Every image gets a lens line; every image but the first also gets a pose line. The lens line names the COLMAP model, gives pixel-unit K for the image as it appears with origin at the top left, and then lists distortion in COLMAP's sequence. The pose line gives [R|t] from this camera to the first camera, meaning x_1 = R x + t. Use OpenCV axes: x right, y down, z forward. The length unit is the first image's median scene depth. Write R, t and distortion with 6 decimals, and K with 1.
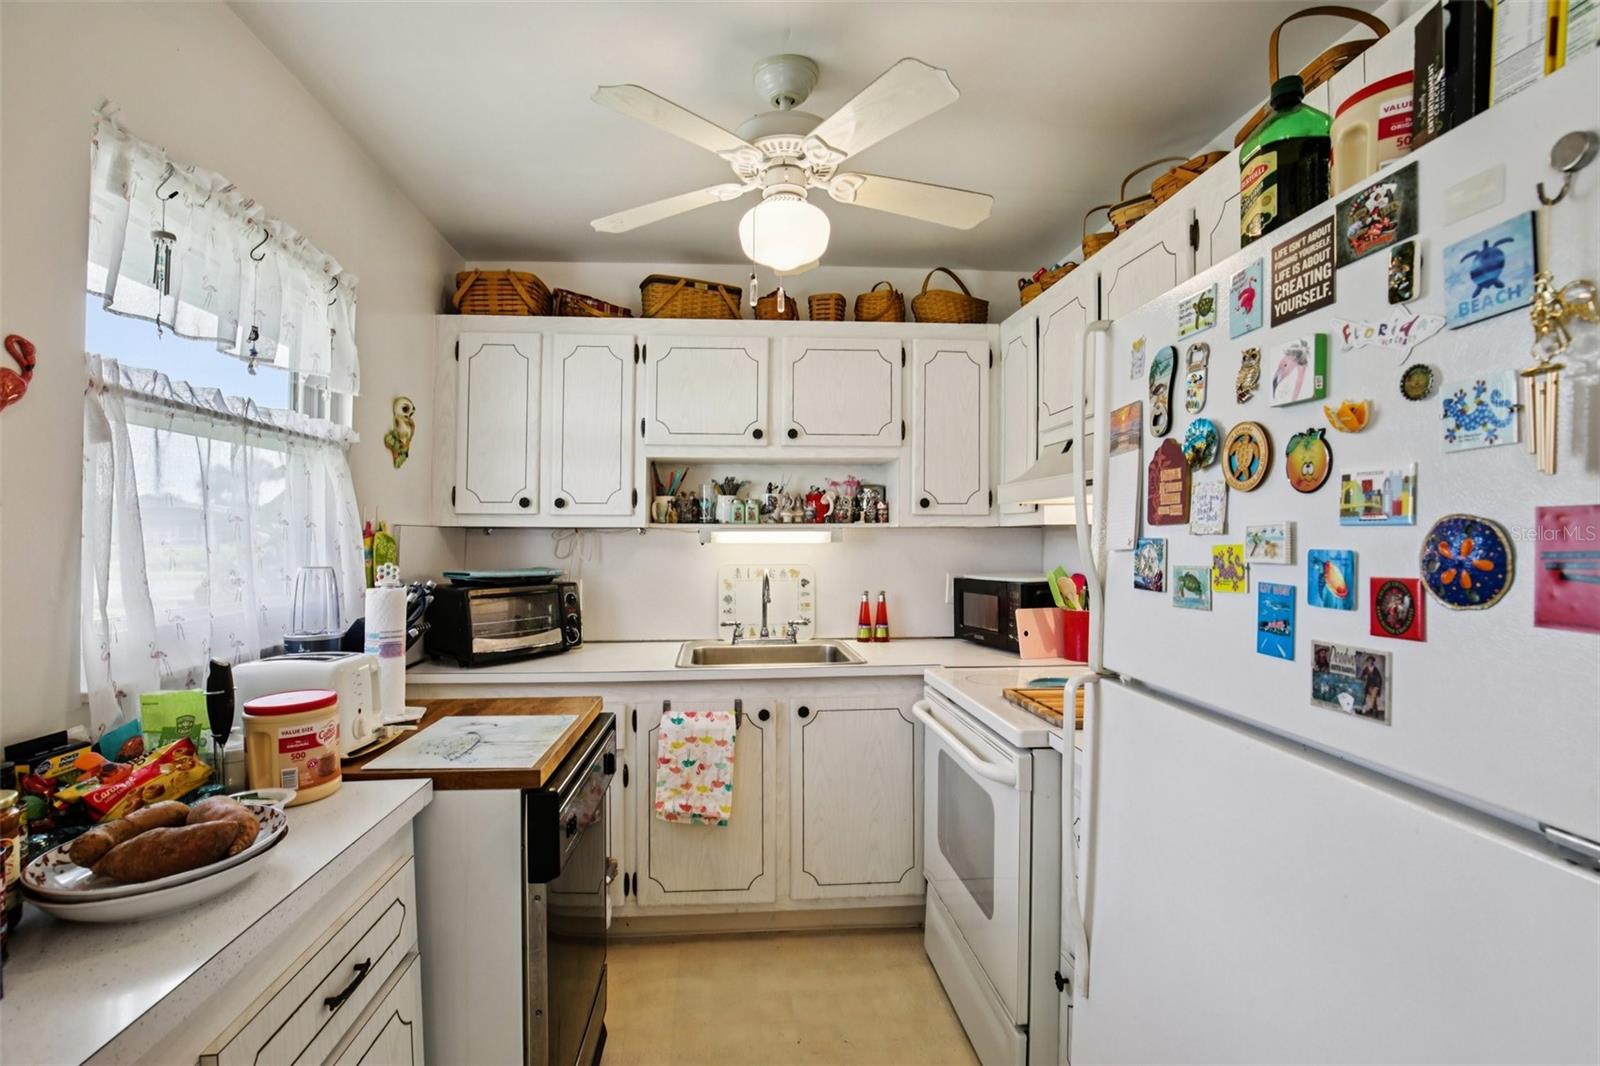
lens RADIAL K [[737.6, 0, 800.0], [0, 737.6, 533.0], [0, 0, 1]] dist [-0.025718, 0.001263]
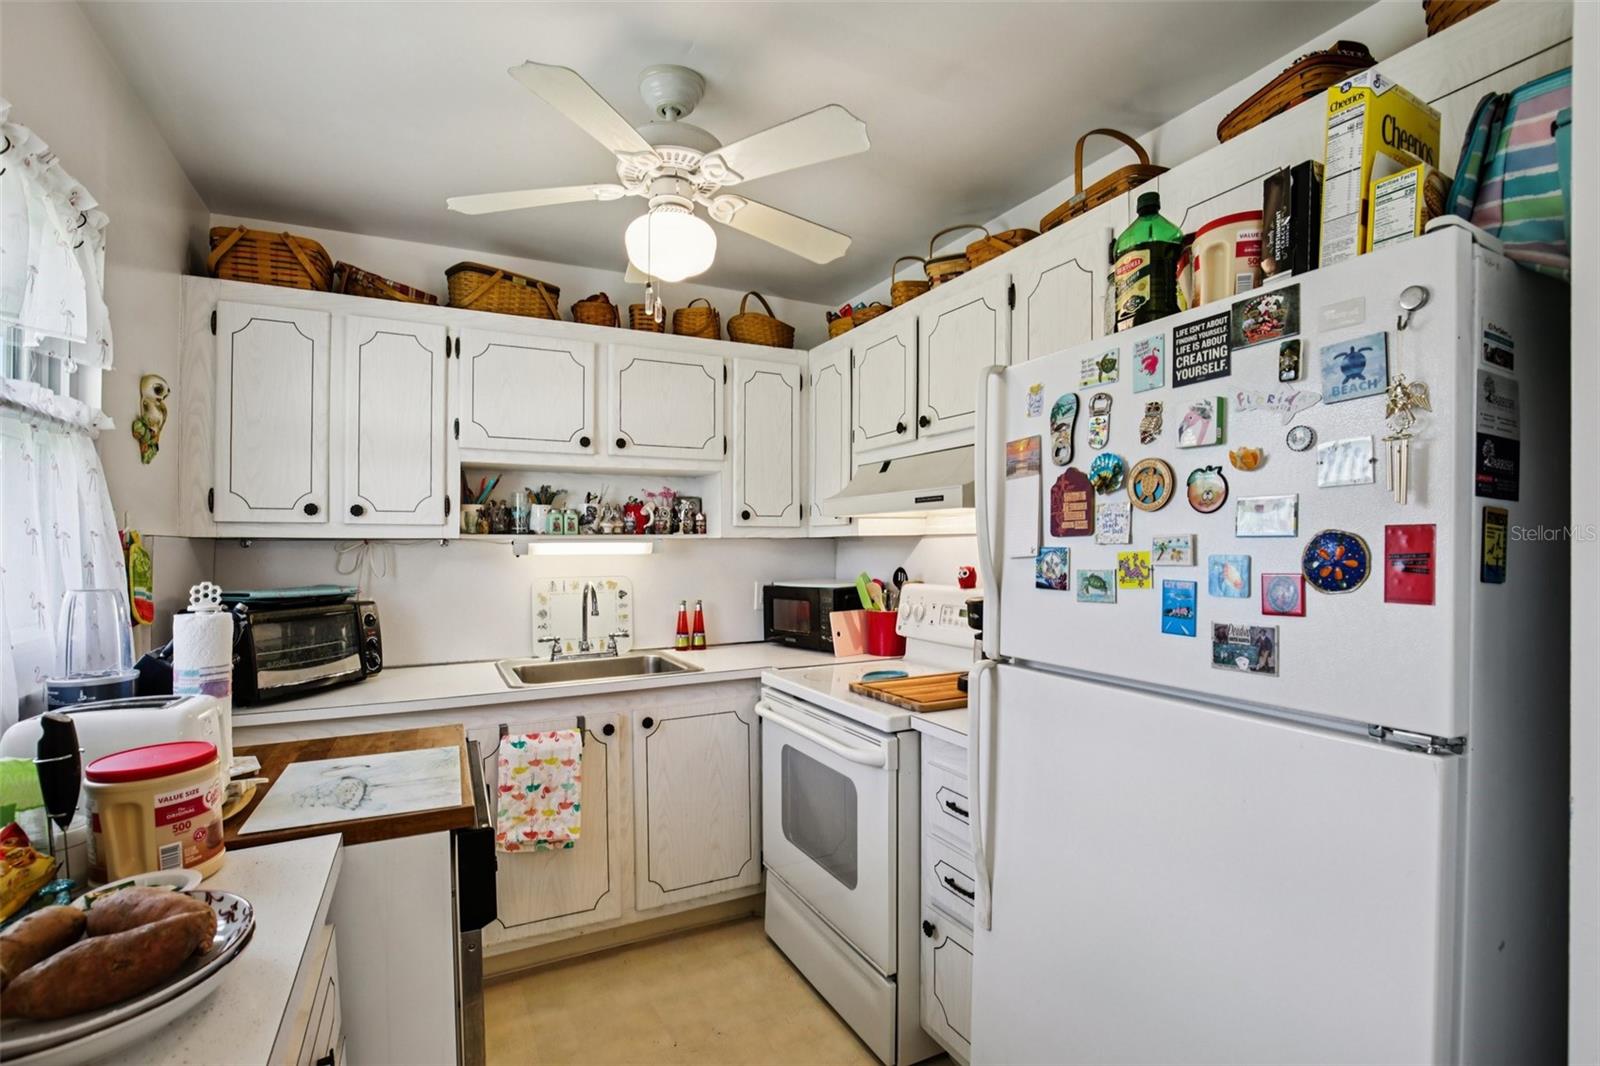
lens RADIAL K [[723.0, 0, 801.8], [0, 723.0, 553.0], [0, 0, 1]] dist [-0.029854, 0.005287]
pose [[0.924749, -0.007495, 0.380503, -0.180600], [0.002766, 0.999912, 0.012972, 0.000090], [-0.380567, -0.010944, 0.924689, 0.017502]]
